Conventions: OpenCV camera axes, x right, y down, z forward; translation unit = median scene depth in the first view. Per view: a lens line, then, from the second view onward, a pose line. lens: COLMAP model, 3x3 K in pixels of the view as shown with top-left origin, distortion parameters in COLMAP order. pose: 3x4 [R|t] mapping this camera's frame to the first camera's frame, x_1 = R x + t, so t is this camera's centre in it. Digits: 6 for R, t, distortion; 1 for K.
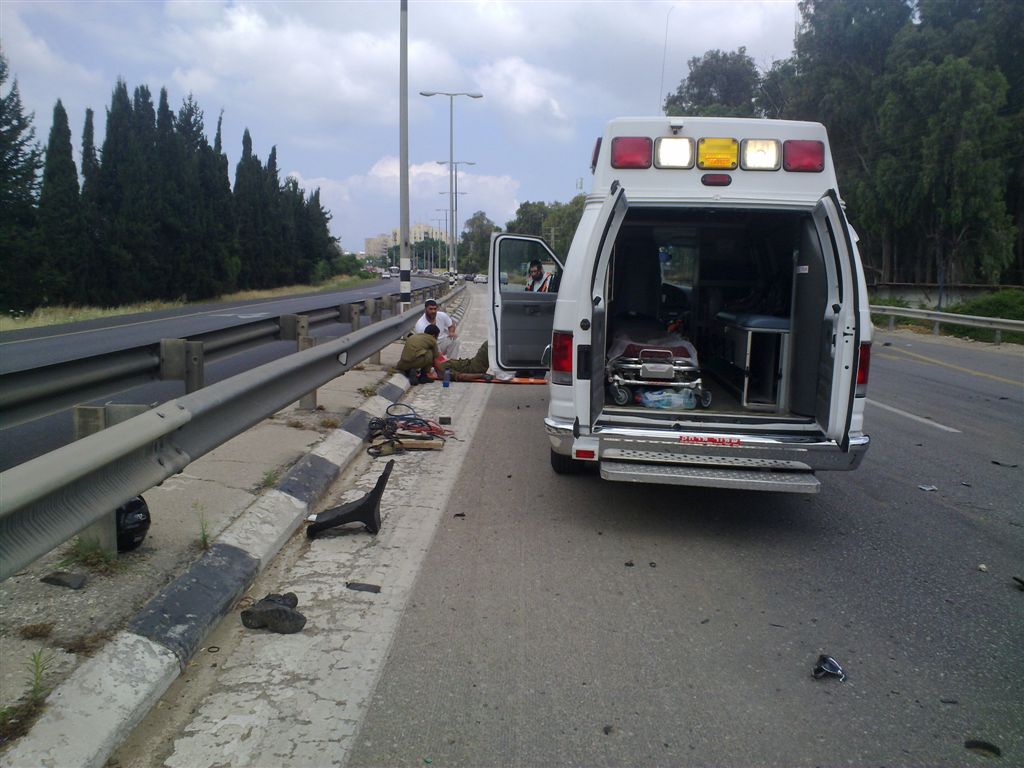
lens RADIAL K [[825.0, 0, 512.0], [0, 825.0, 384.0], [0, 0, 1]] dist [-0.038488, -0.001481]
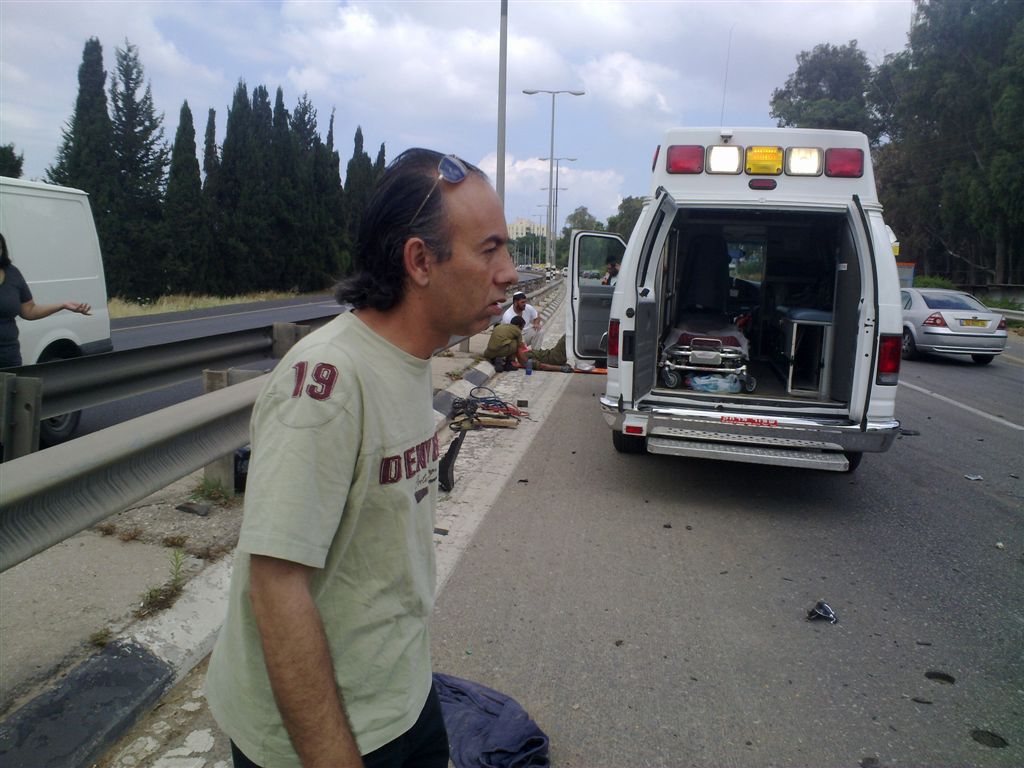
lens RADIAL K [[822.7, 0, 512.0], [0, 822.7, 384.0], [0, 0, 1]] dist [-0.004542, -0.085459]
pose [[0.992421, 0.027392, -0.119795, 0.005117], [-0.026767, 0.999618, 0.006831, 0.001859], [0.119937, -0.003572, 0.992775, -0.012205]]
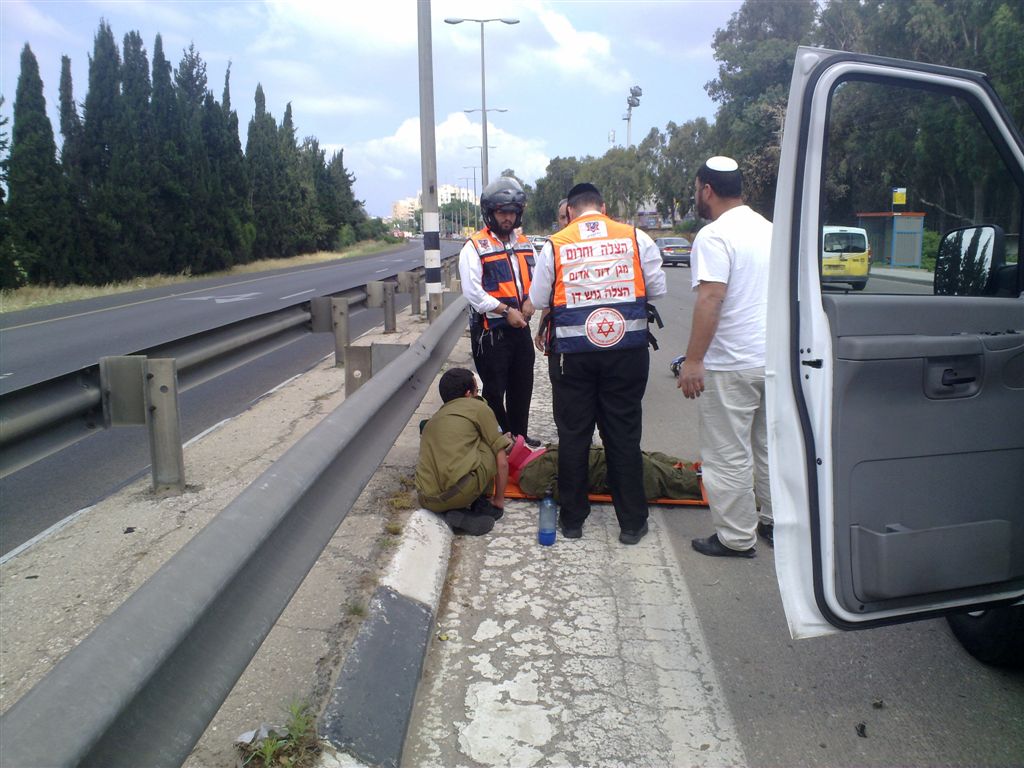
lens RADIAL K [[829.0, 0, 512.0], [0, 829.0, 384.0], [0, 0, 1]] dist [-0.051276, 0.005250]
pose [[0.999125, -0.017408, -0.038020, -0.021311], [0.019126, 0.998791, 0.045287, -0.023369], [0.037186, -0.045974, 0.998250, 0.163490]]
